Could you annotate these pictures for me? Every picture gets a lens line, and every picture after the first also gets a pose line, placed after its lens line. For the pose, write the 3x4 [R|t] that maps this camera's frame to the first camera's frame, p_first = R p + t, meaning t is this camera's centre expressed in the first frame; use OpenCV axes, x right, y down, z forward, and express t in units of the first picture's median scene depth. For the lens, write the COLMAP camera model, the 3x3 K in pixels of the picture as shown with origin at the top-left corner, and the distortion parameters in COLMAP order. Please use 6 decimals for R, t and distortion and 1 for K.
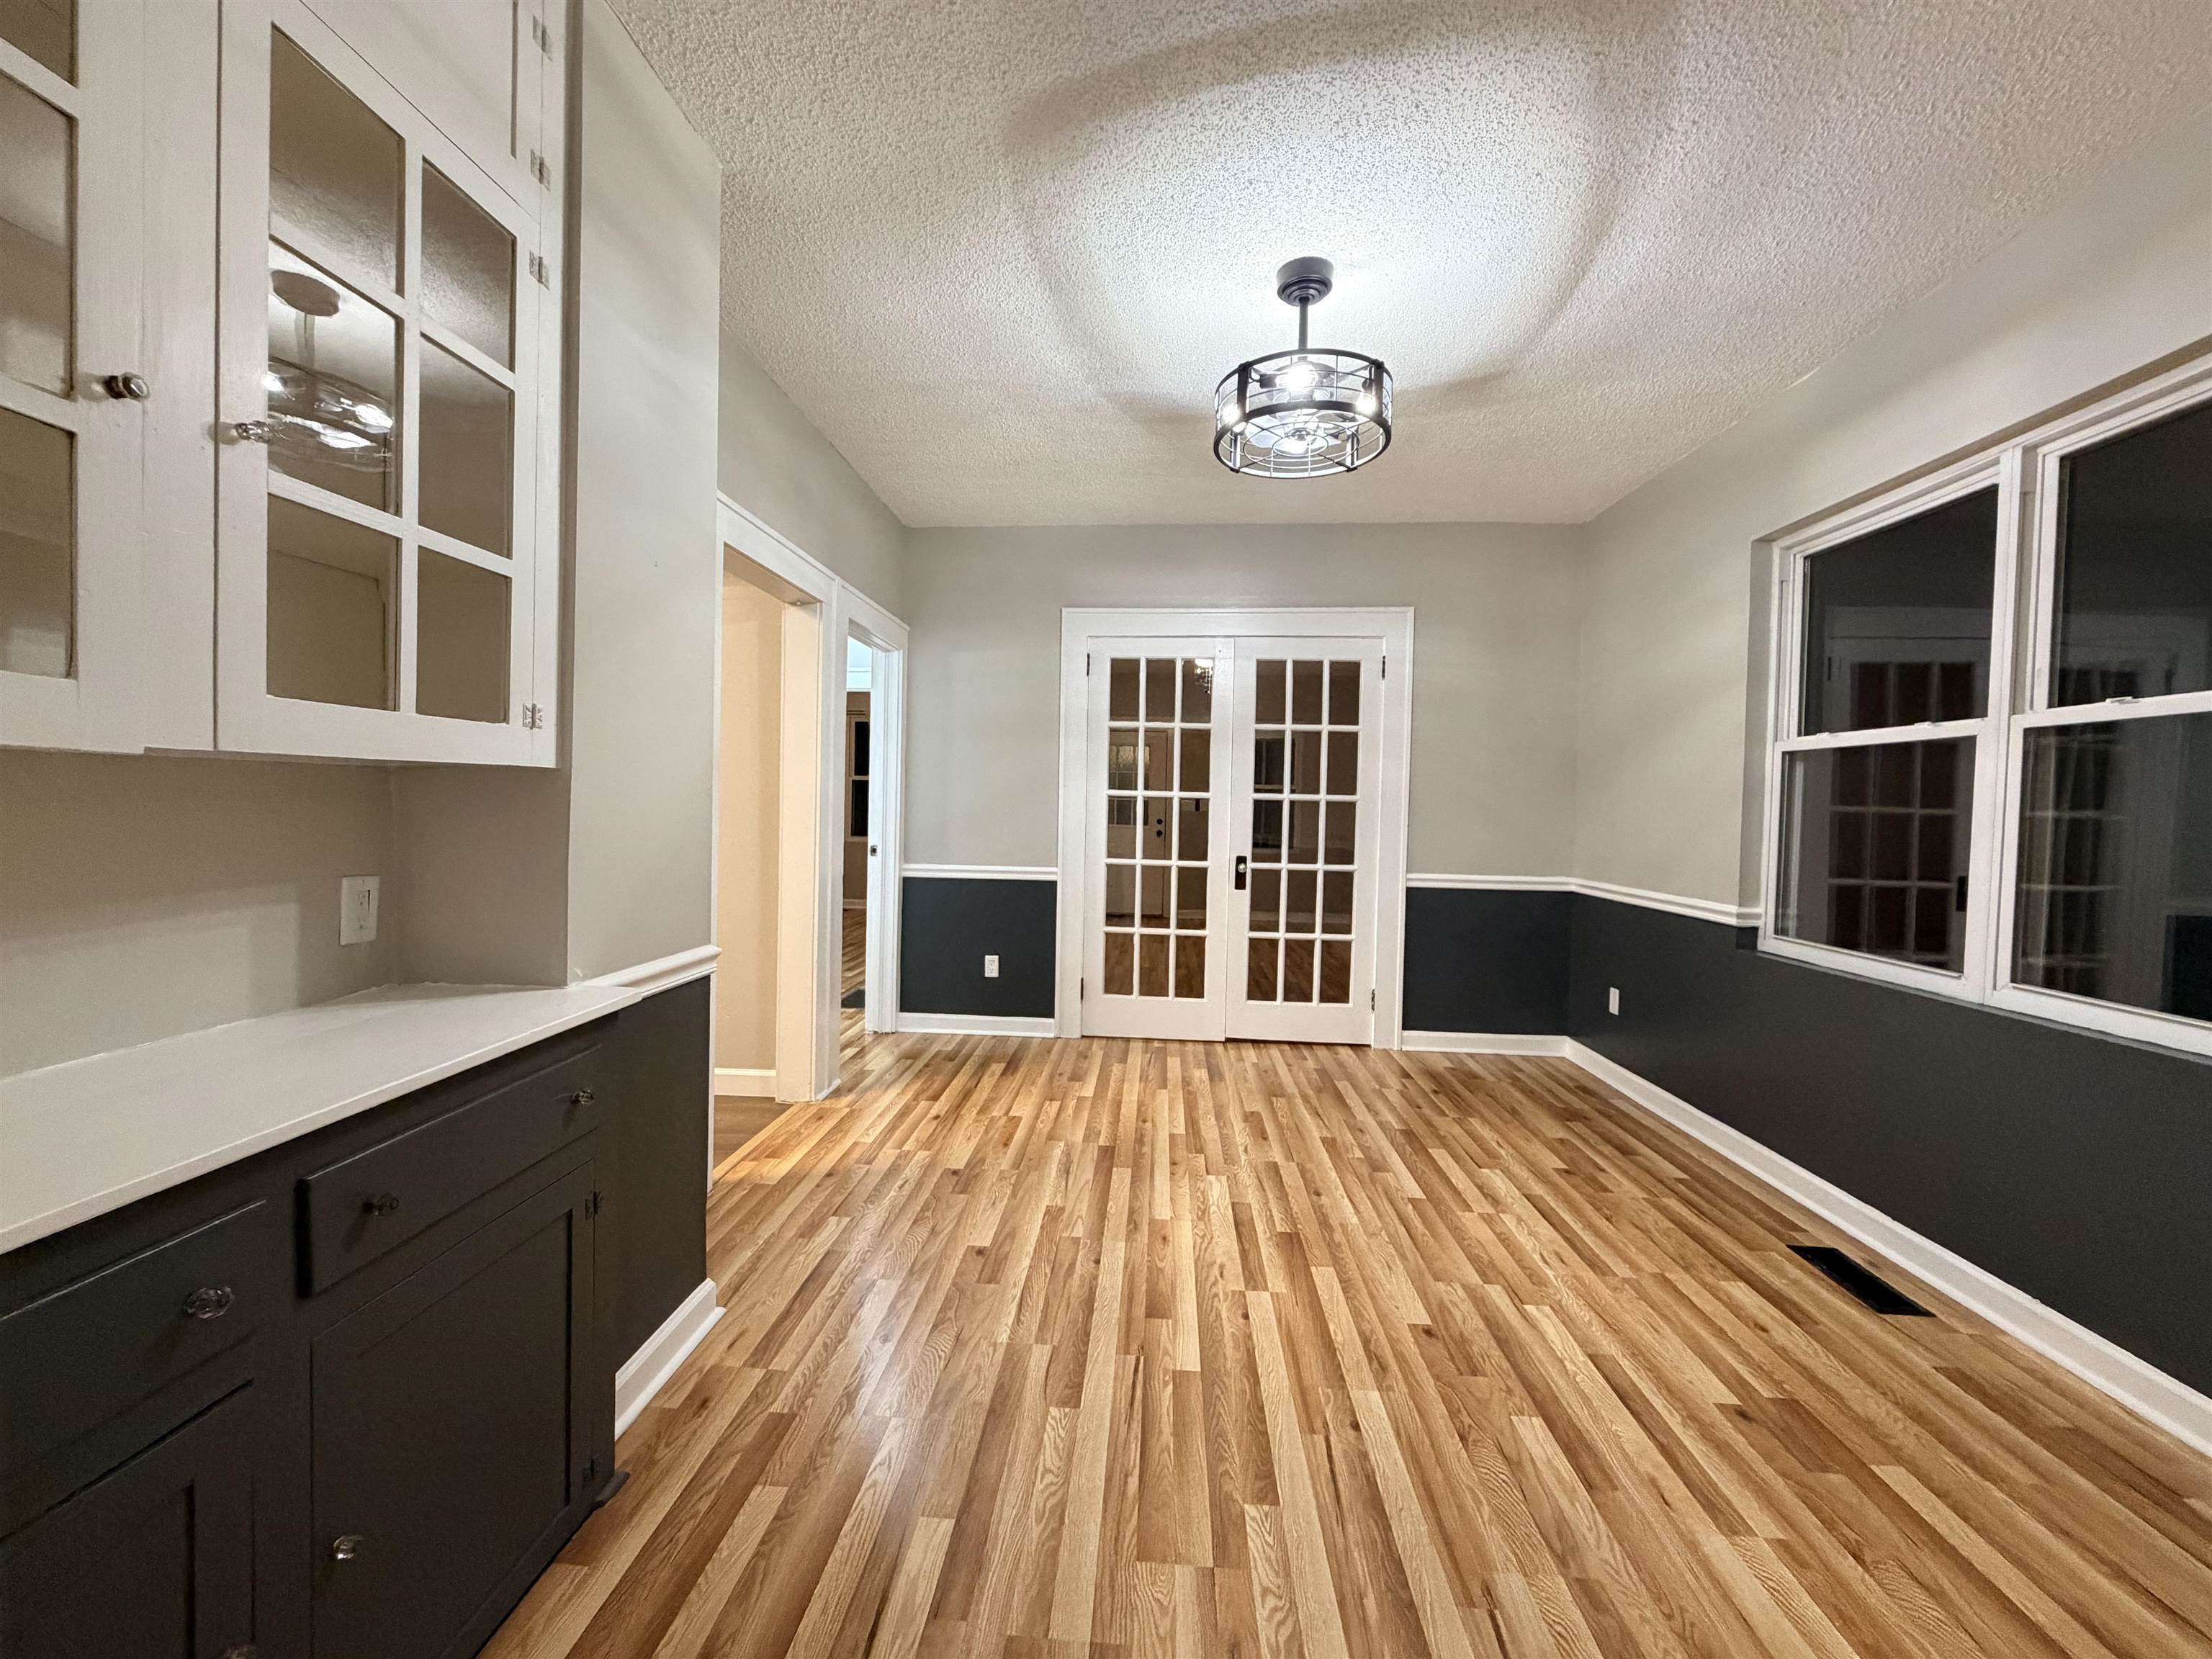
lens RADIAL K [[875.8, 0, 1097.4], [0, 875.8, 828.4], [0, 0, 1]] dist [0.000338, 0.000292]
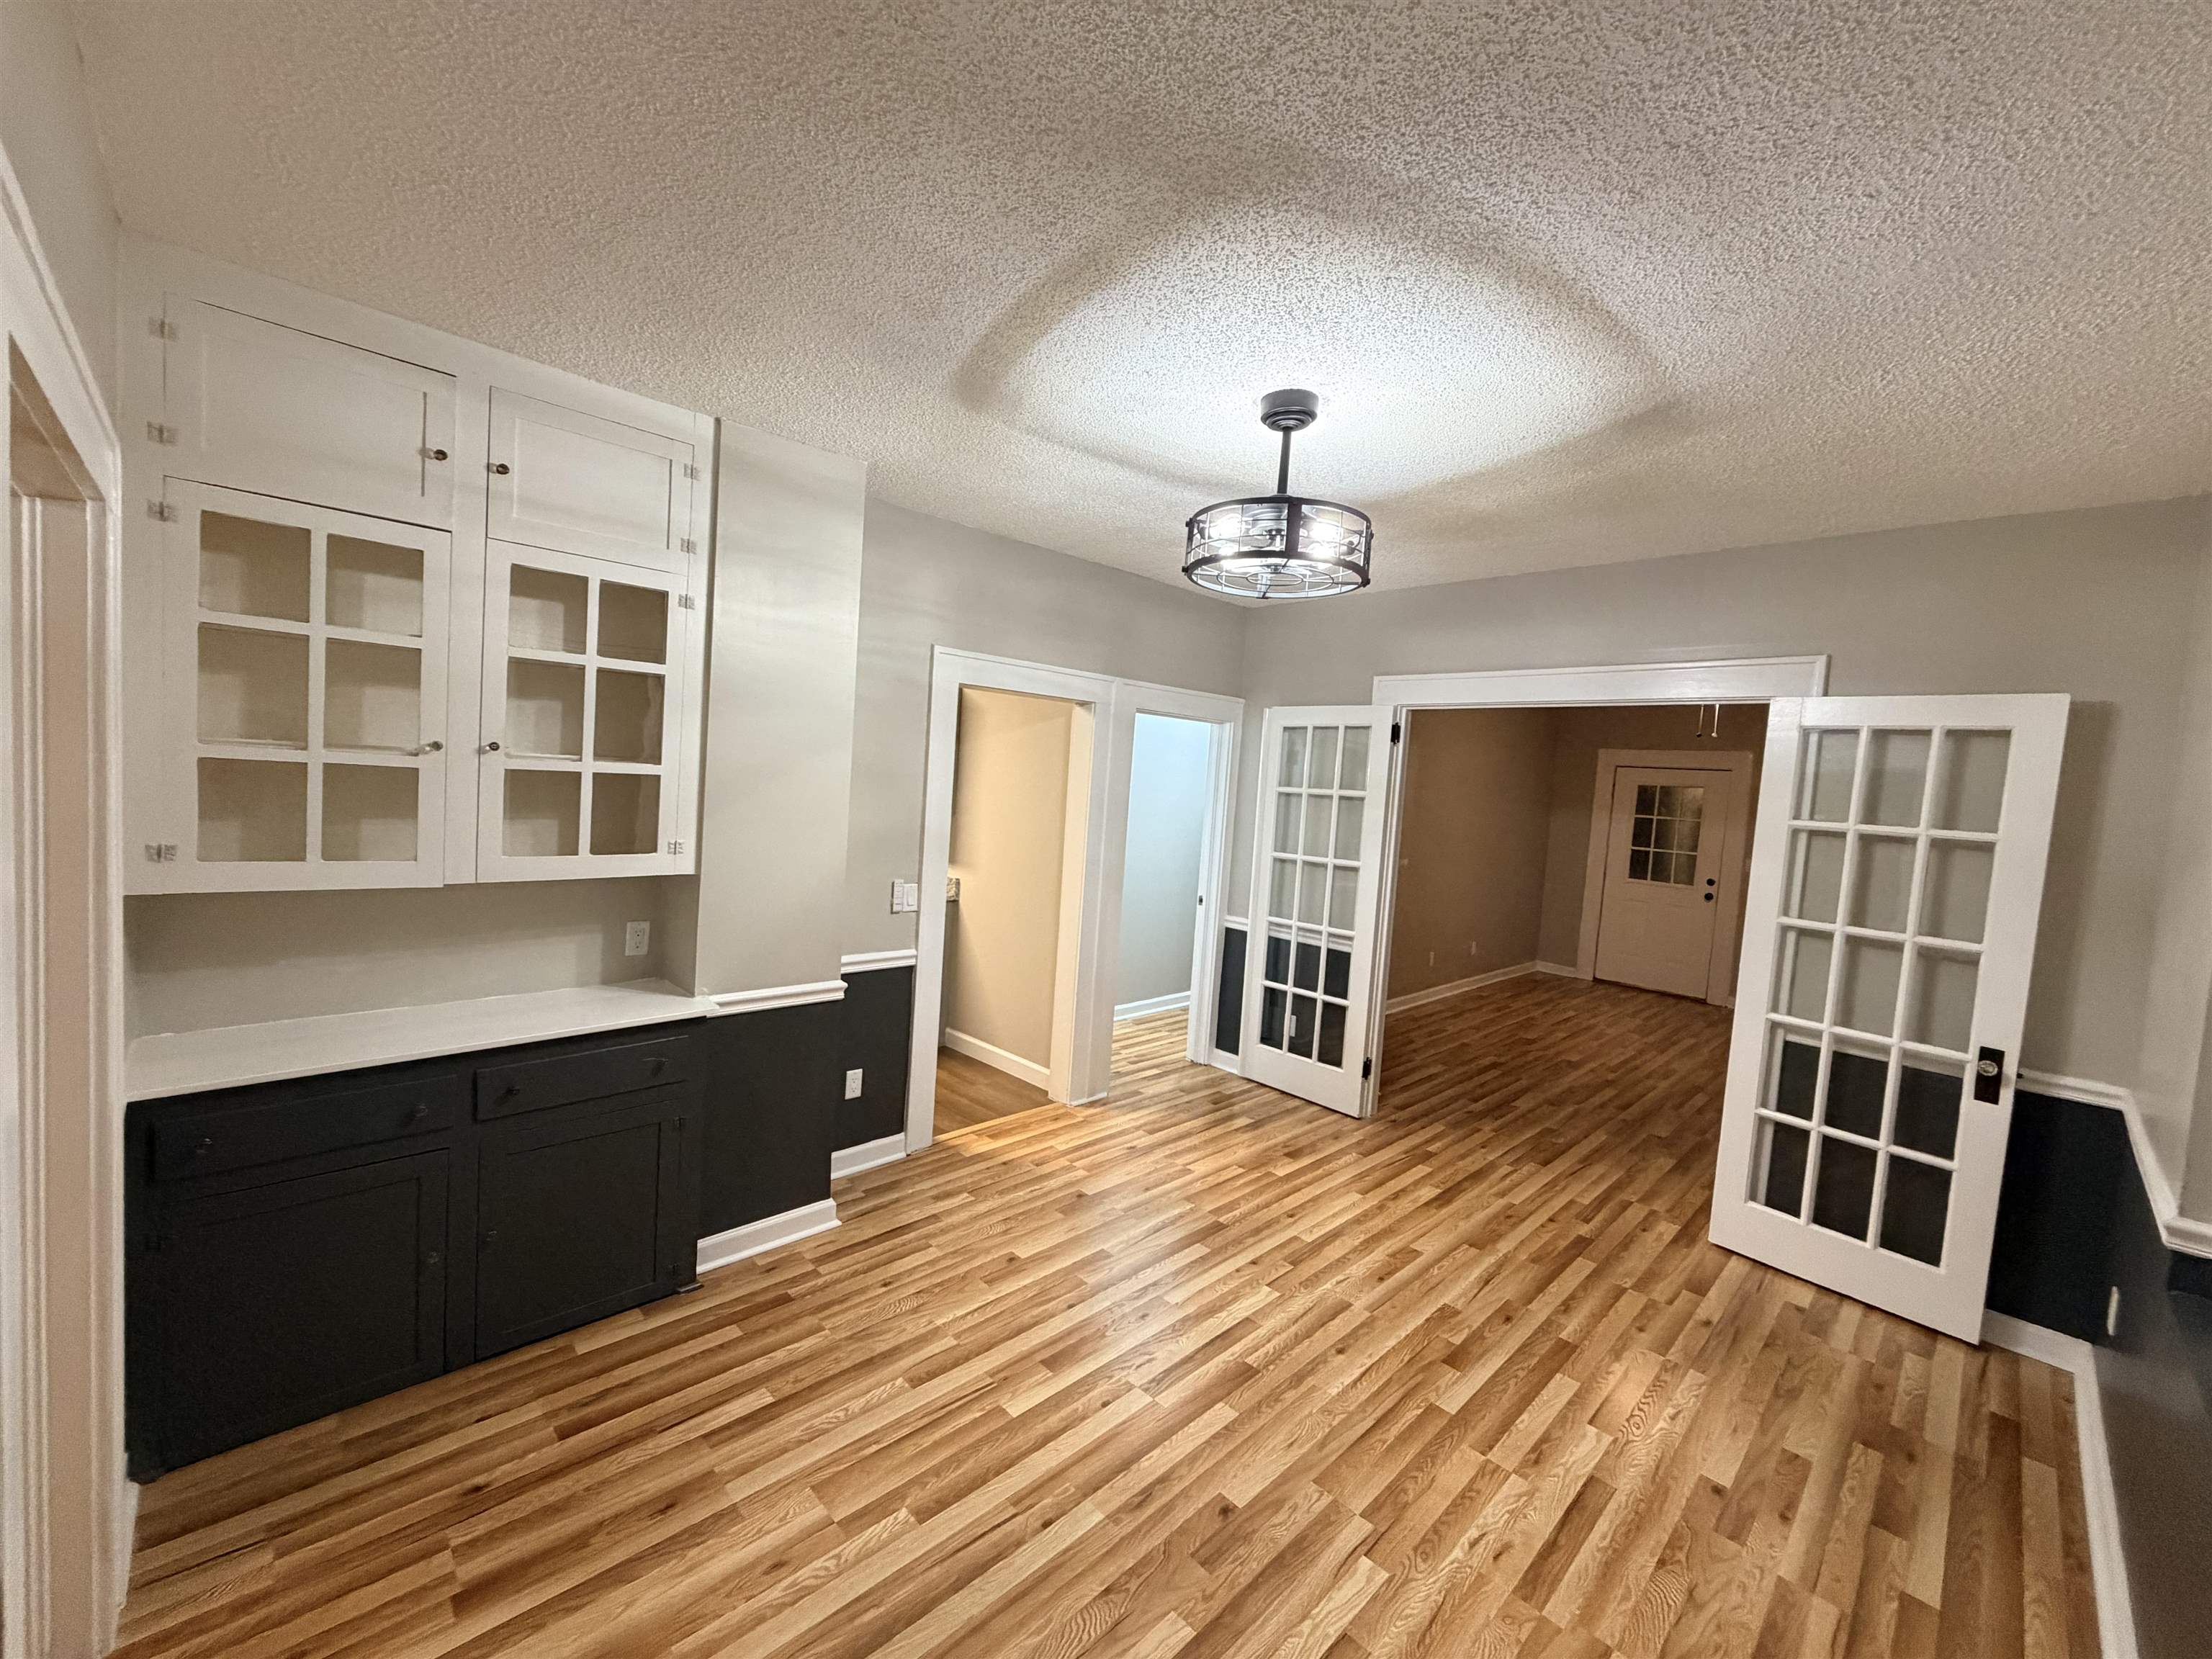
lens RADIAL K [[876.4, 0, 1106.0], [0, 876.4, 829.5], [0, 0, 1]] dist [0.001695, 0.000062]
pose [[0.744554, 0.067087, -0.664183, 0.839685], [-0.065341, 0.997484, 0.027506, -0.187972], [0.664357, 0.022919, 0.747064, 0.161519]]
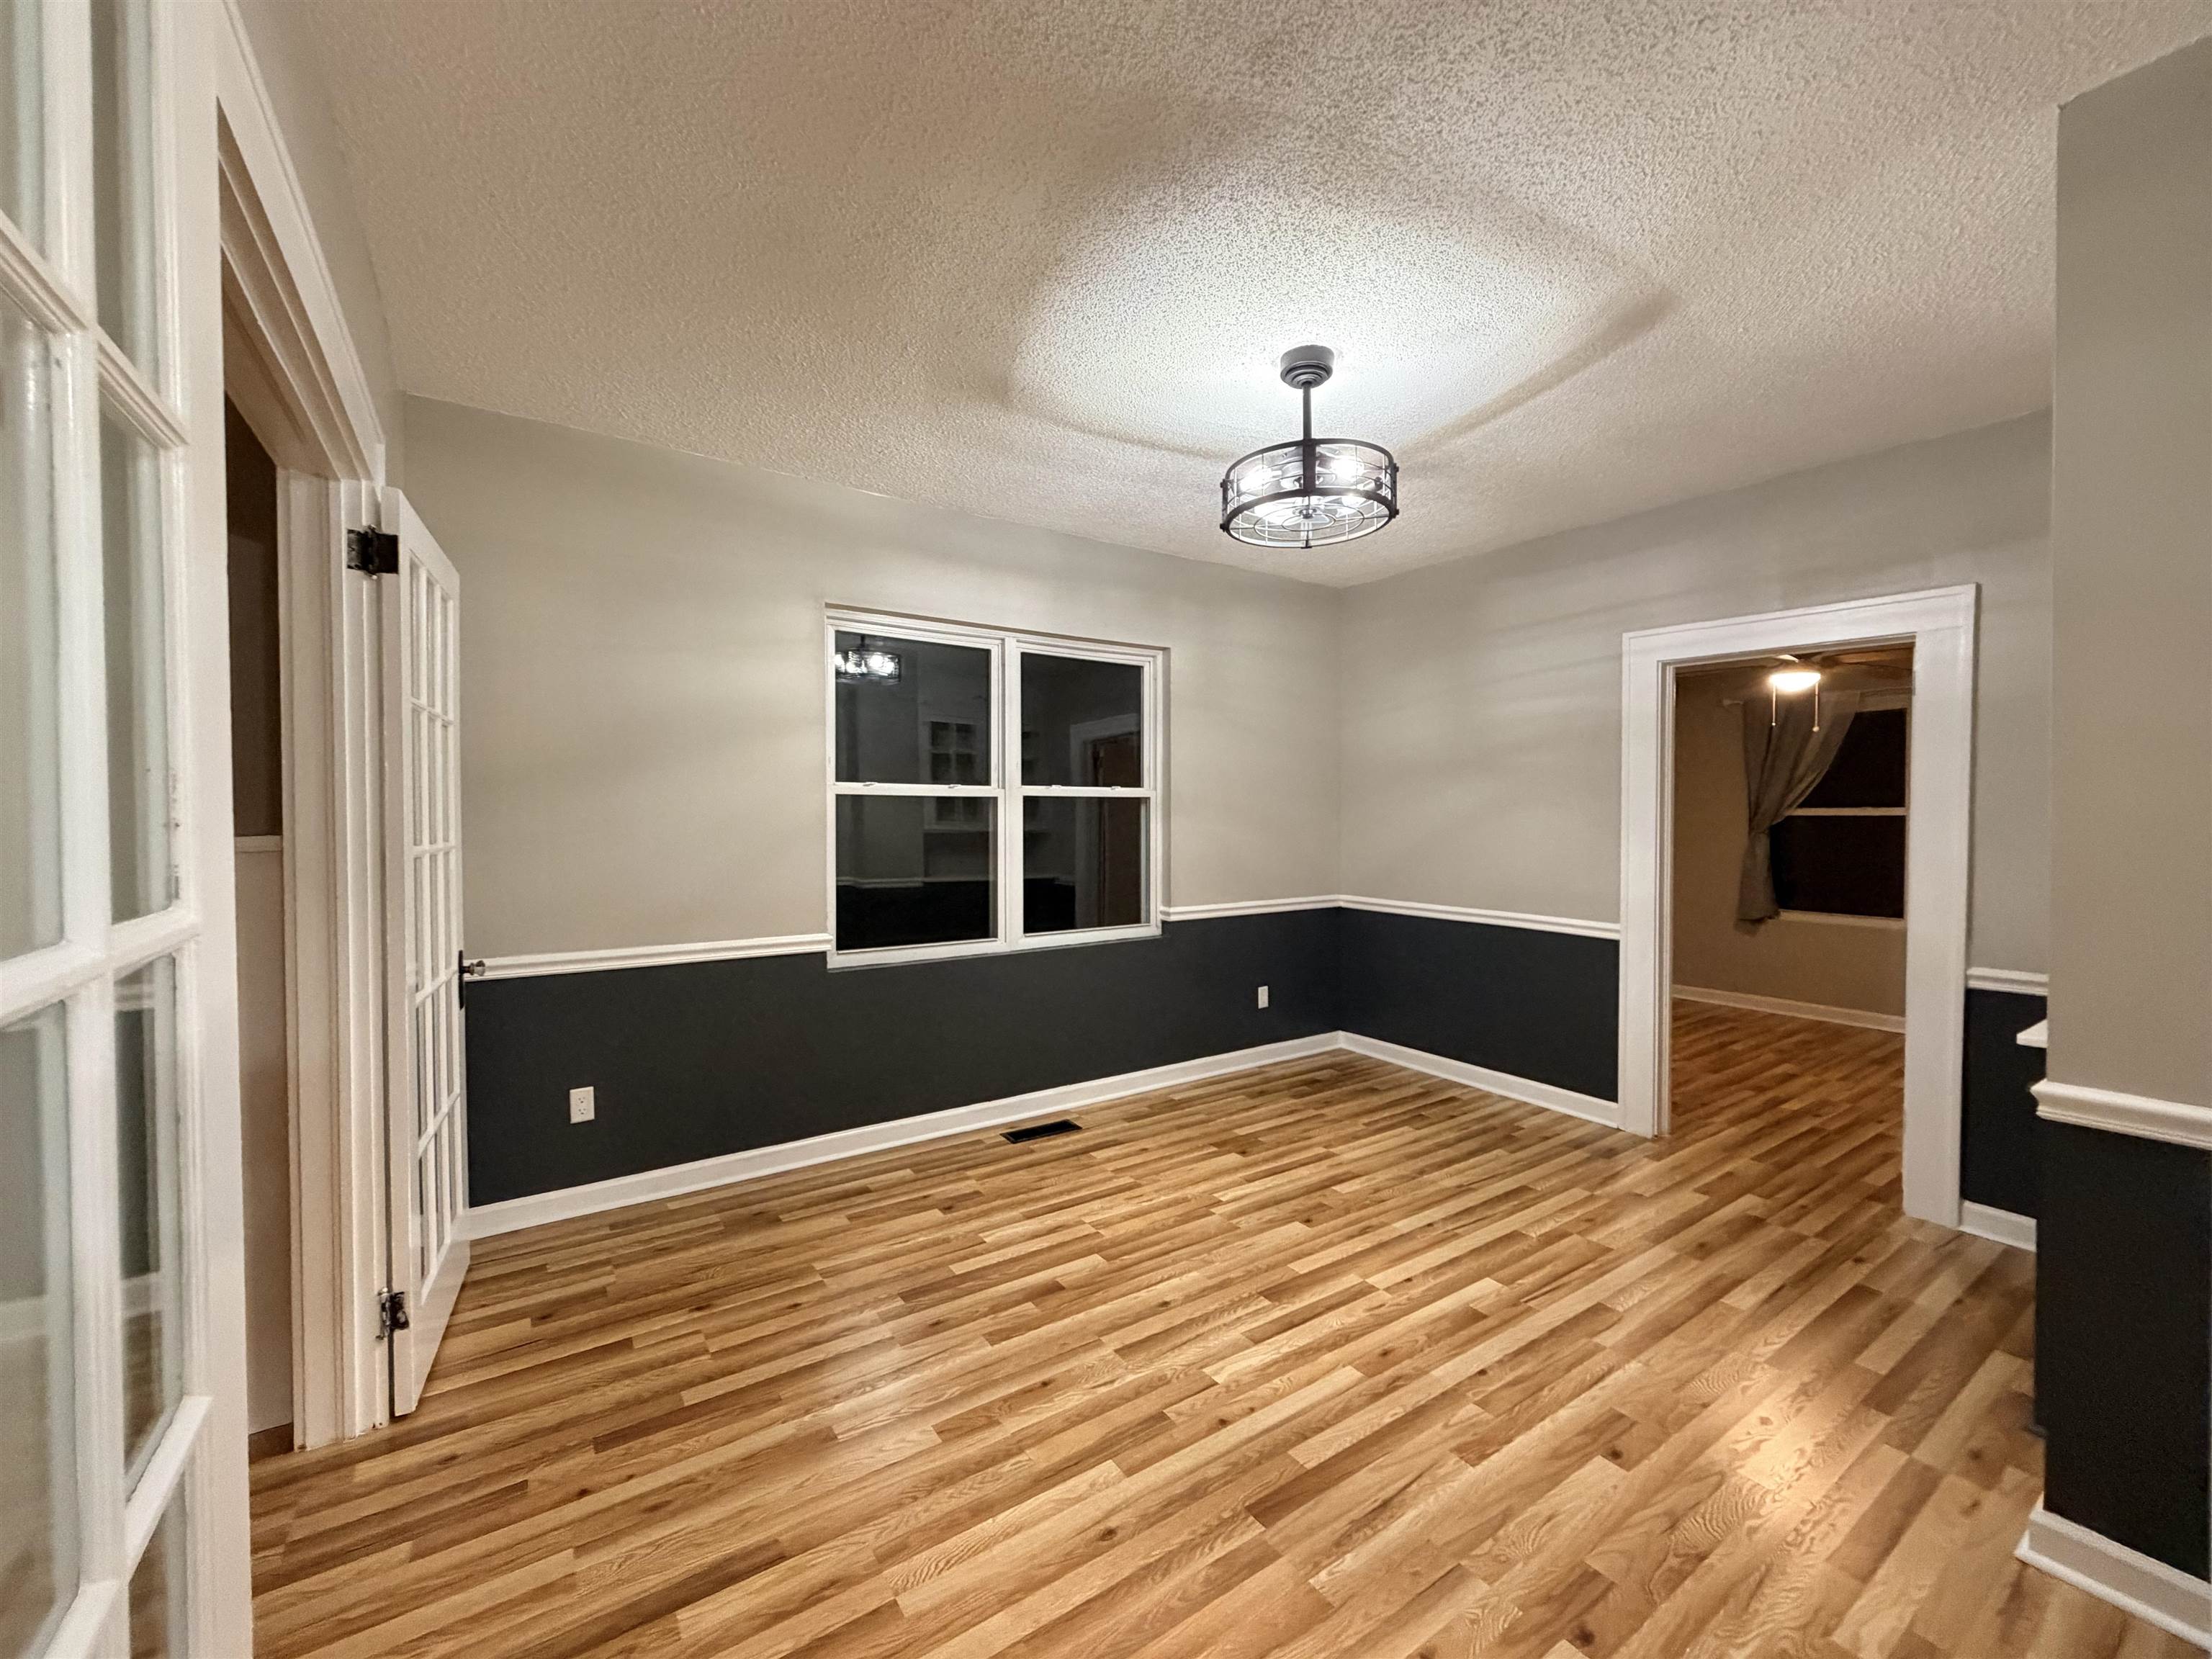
lens RADIAL K [[876.4, 0, 1106.0], [0, 876.4, 829.5], [0, 0, 1]] dist [0.001695, 0.000062]
pose [[-0.619044, -0.033132, 0.784657, -0.503698], [0.007519, 0.998814, 0.048107, -0.132719], [-0.785320, 0.035681, -0.618061, 2.040605]]
